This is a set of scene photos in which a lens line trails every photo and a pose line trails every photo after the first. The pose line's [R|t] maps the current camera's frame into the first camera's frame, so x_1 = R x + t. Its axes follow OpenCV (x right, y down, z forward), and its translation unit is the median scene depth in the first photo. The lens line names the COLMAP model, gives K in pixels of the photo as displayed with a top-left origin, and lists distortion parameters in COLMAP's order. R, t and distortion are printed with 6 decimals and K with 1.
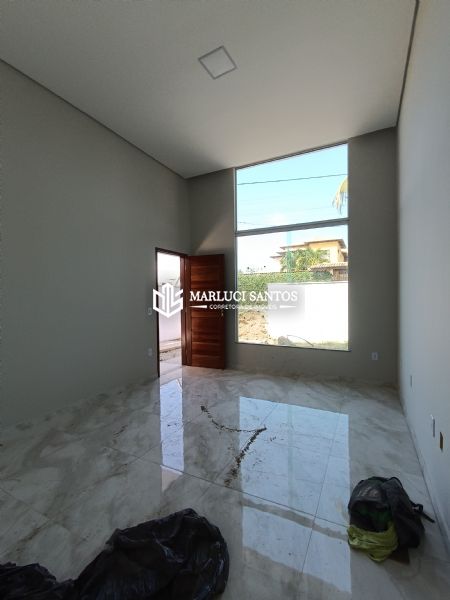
lens RADIAL K [[278.2, 0, 224.4], [0, 278.2, 303.5], [0, 0, 1]] dist [-0.006307, -0.002346]
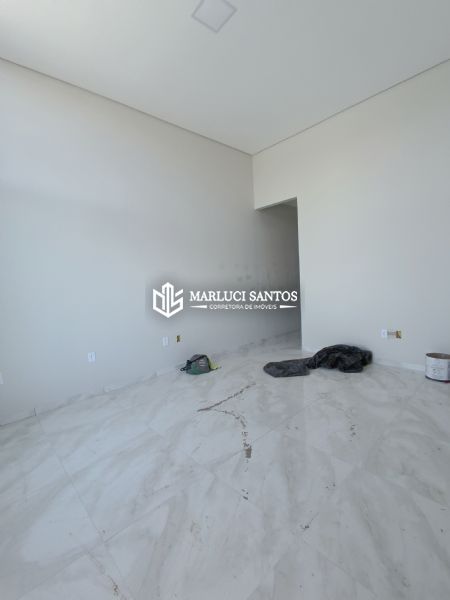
lens RADIAL K [[278.2, 0, 224.5], [0, 278.2, 295.1], [0, 0, 1]] dist [-0.006307, -0.002346]
pose [[-0.941858, 0.047108, 0.332694, -0.262162], [0.076186, 0.994277, 0.074899, -0.038728], [-0.327261, 0.095891, -0.940056, 1.631232]]
